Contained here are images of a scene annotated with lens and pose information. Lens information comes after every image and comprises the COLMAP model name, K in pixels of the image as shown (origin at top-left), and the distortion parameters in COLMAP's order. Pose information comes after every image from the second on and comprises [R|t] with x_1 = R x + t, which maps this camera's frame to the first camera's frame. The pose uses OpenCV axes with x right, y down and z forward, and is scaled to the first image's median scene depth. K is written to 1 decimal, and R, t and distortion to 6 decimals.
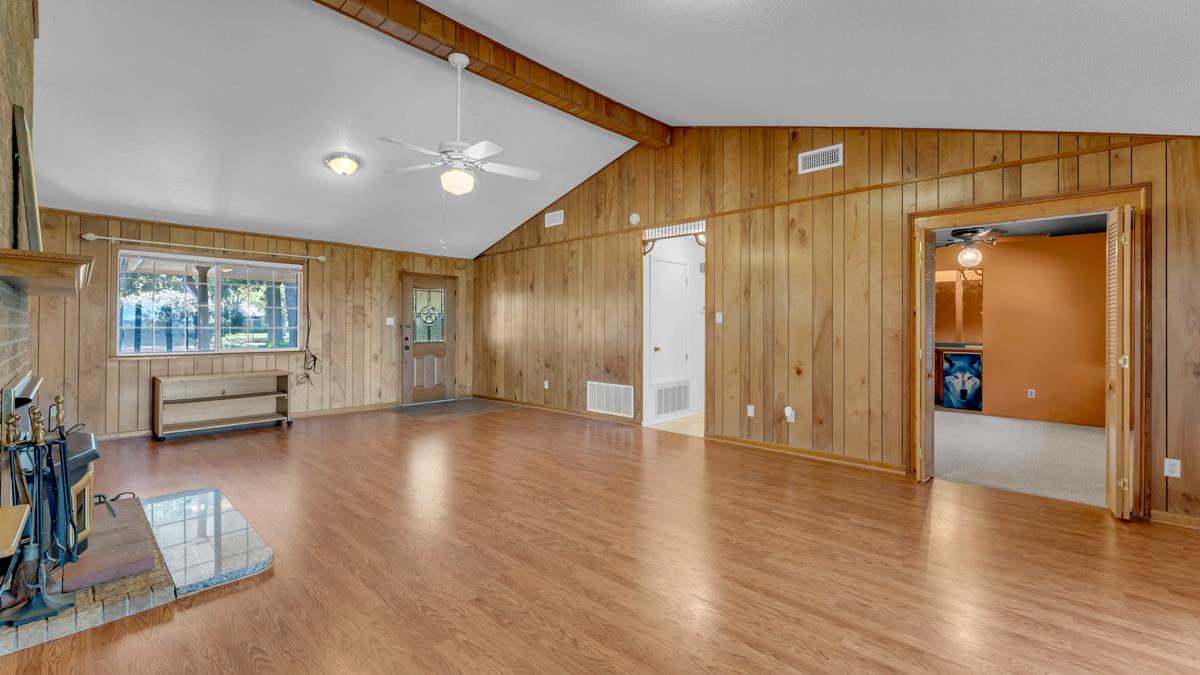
lens RADIAL K [[491.6, 0, 601.7], [0, 491.6, 326.5], [0, 0, 1]] dist [0.002290, -0.001215]
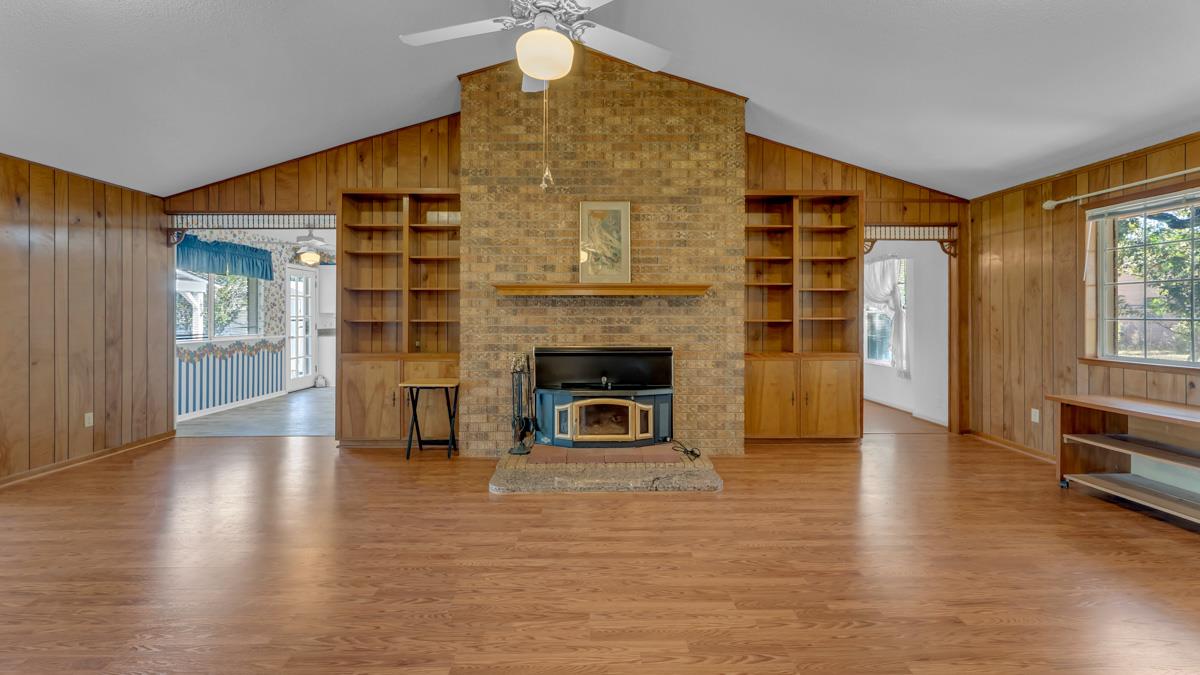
lens RADIAL K [[491.6, 0, 604.7], [0, 491.6, 313.9], [0, 0, 1]] dist [0.002290, -0.001215]
pose [[-0.718385, -0.008604, -0.695593, 0.025125], [-0.002307, 0.999947, -0.009985, 0.003298], [0.695642, -0.005568, -0.718367, 0.931867]]
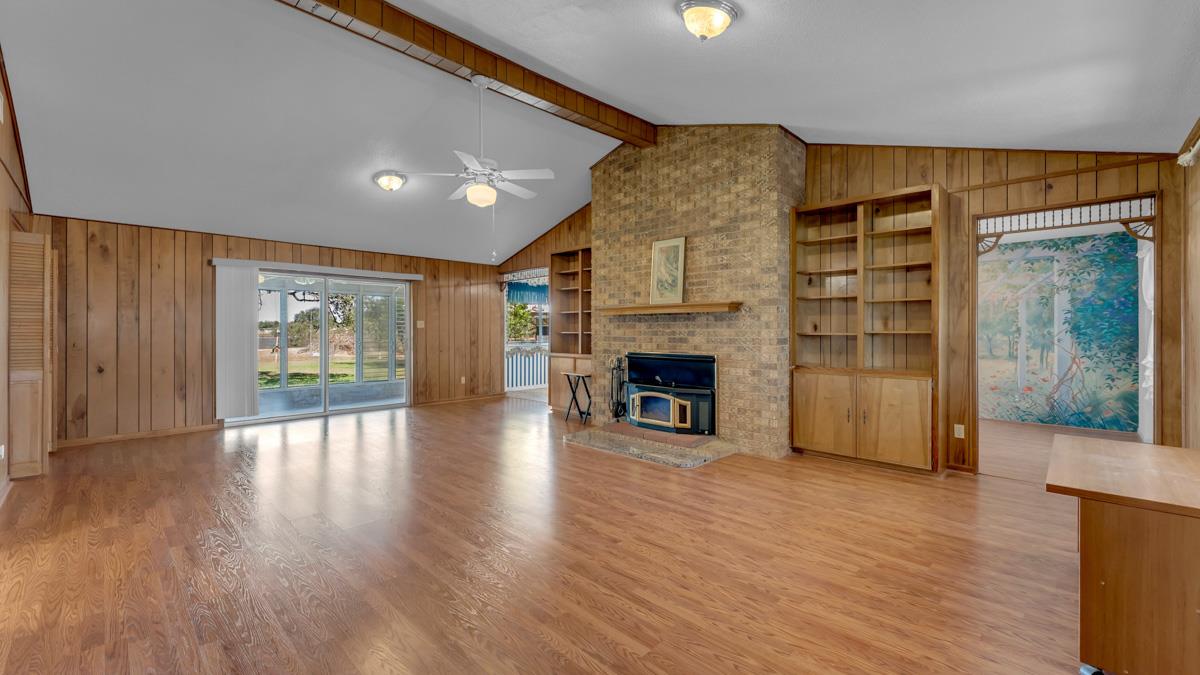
lens RADIAL K [[491.6, 0, 600.1], [0, 491.6, 337.1], [0, 0, 1]] dist [0.002290, -0.001215]
pose [[-0.999518, -0.014187, 0.027630, -0.377773], [-0.014110, 0.999896, 0.002970, 0.013135], [-0.027670, 0.002578, -0.999614, 1.342465]]
